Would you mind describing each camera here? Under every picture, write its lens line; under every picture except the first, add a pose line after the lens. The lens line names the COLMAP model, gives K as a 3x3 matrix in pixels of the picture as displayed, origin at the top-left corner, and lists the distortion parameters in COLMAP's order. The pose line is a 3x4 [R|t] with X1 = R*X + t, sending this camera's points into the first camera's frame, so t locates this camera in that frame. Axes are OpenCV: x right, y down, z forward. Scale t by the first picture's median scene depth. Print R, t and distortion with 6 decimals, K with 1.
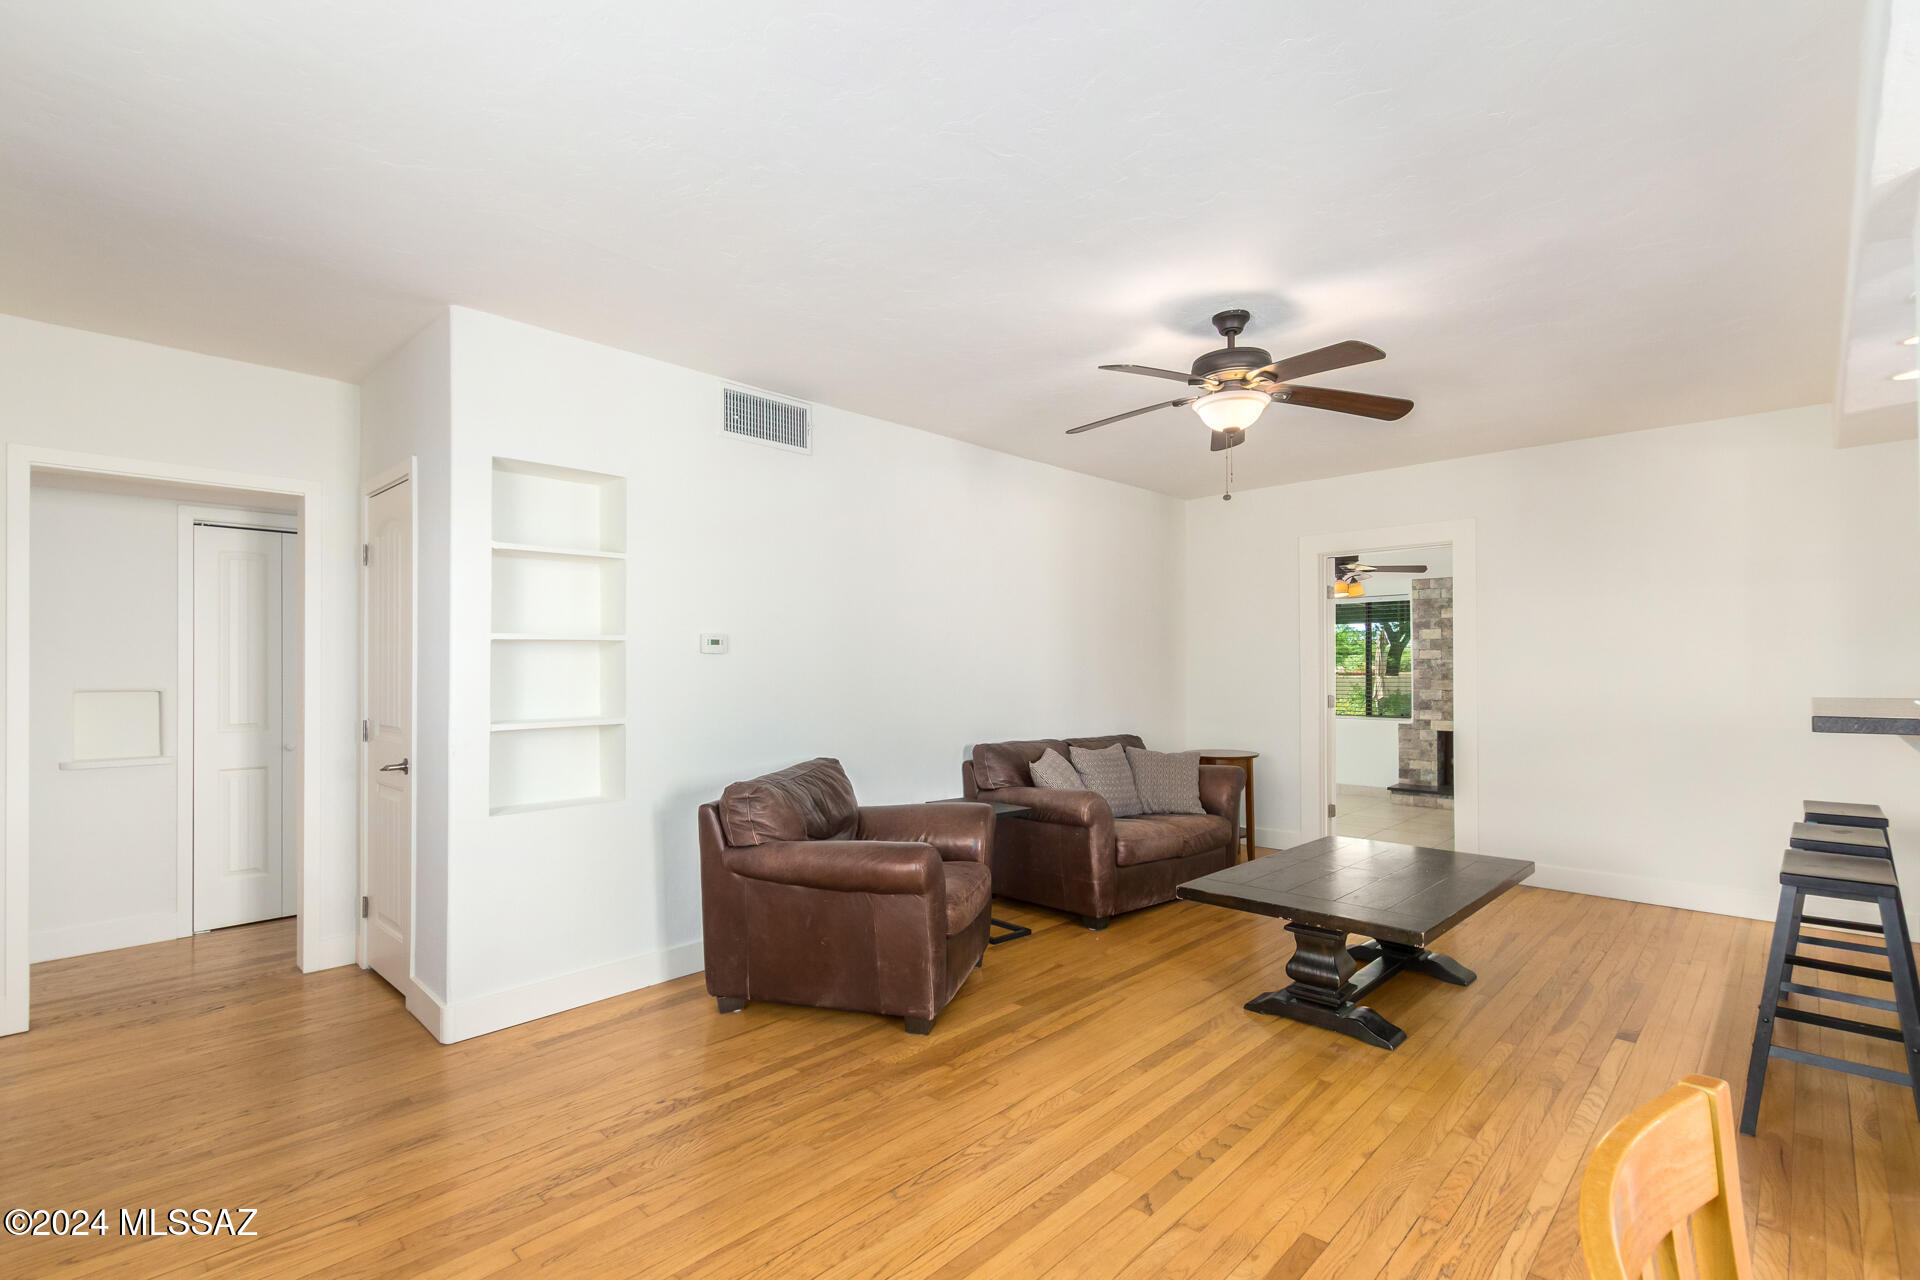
lens RADIAL K [[883.0, 0, 960.1], [0, 883.0, 639.5], [0, 0, 1]] dist [-0.003415, -0.000661]
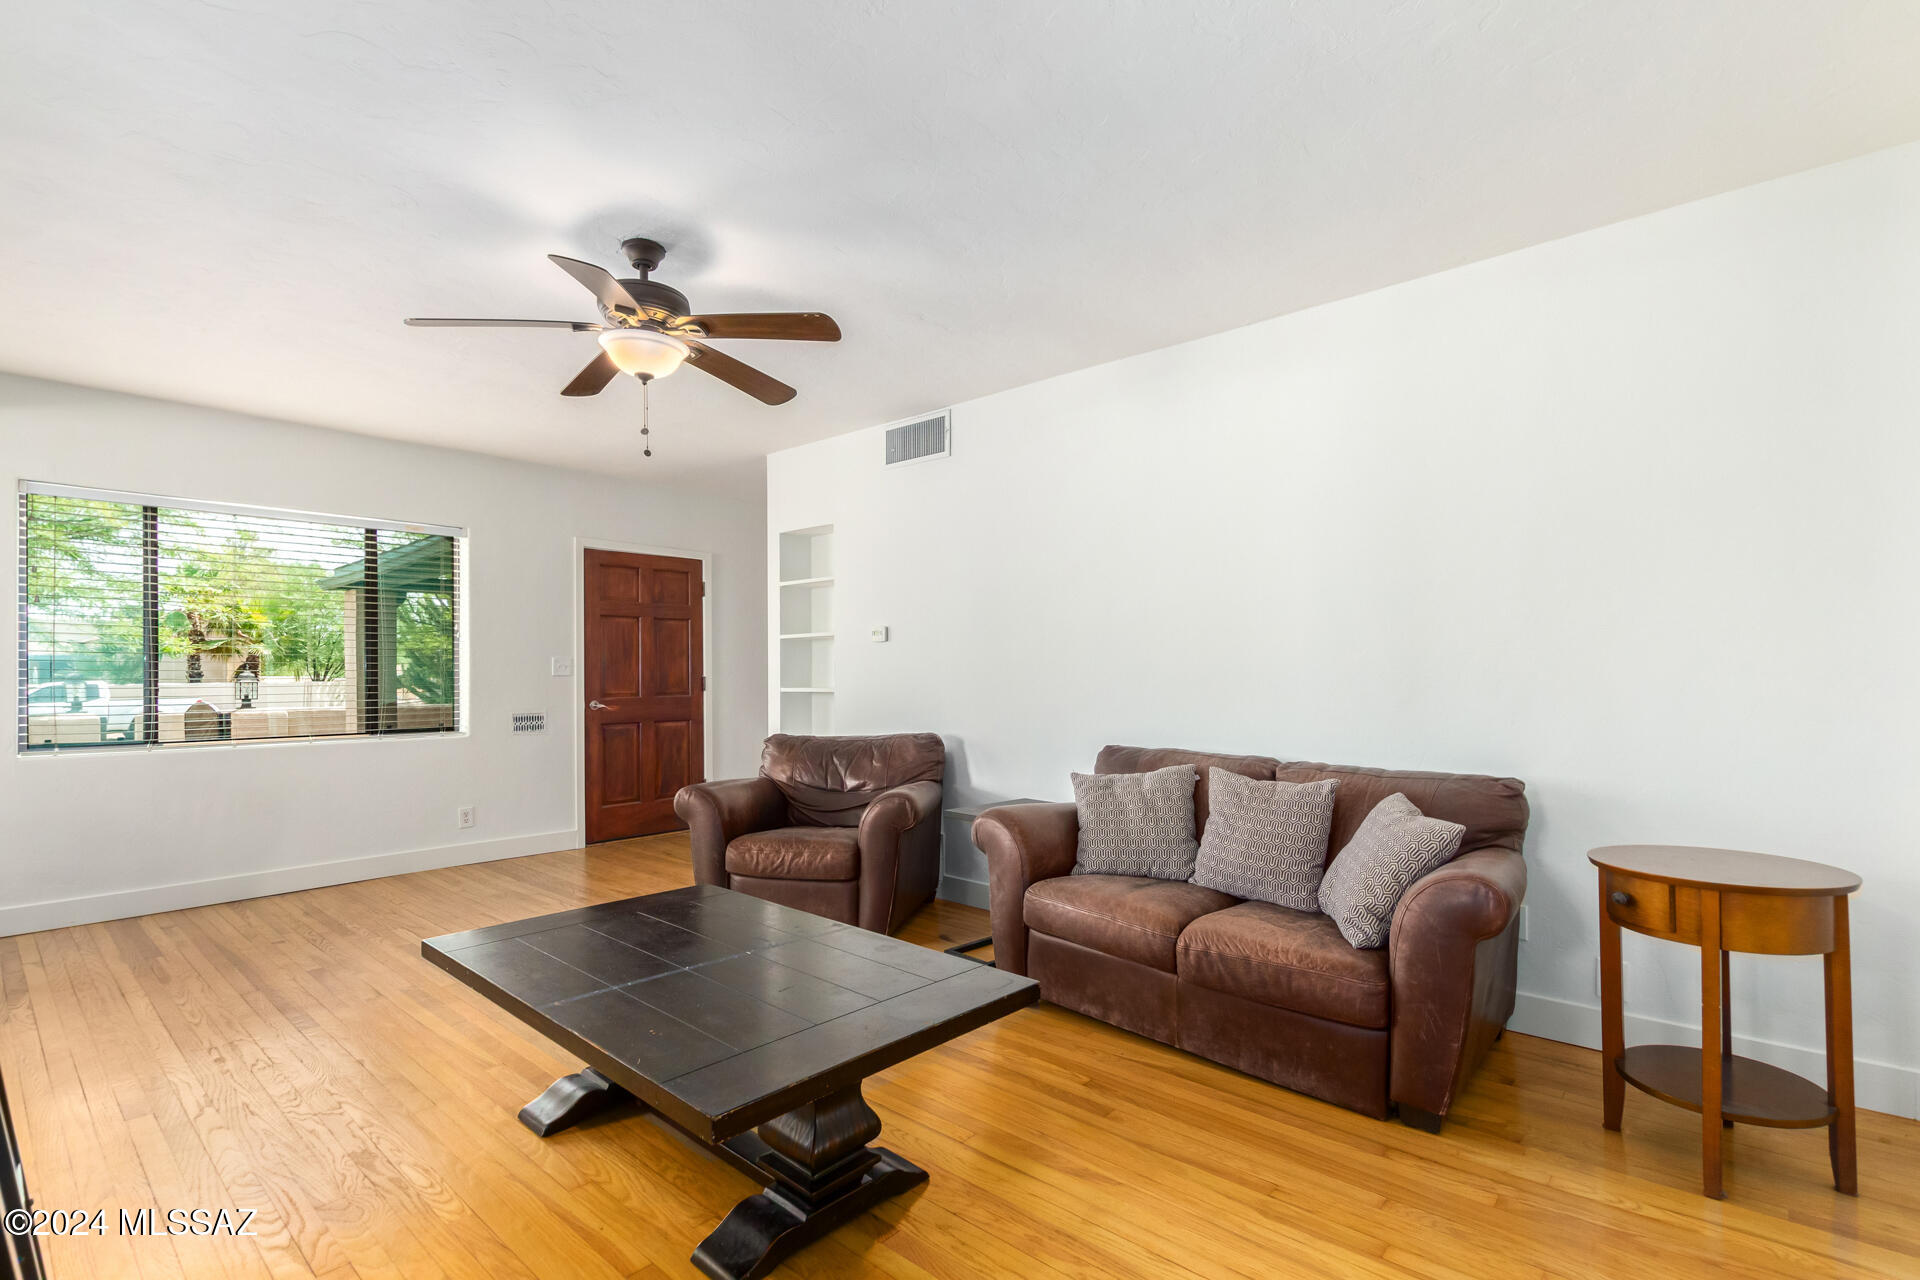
lens RADIAL K [[883.0, 0, 956.5], [0, 883.0, 652.2], [0, 0, 1]] dist [-0.003415, -0.000661]
pose [[0.047080, -0.020408, -0.998683, 0.935225], [0.039417, 0.999051, -0.018558, 0.054346], [0.998113, -0.038491, 0.047840, 0.978673]]
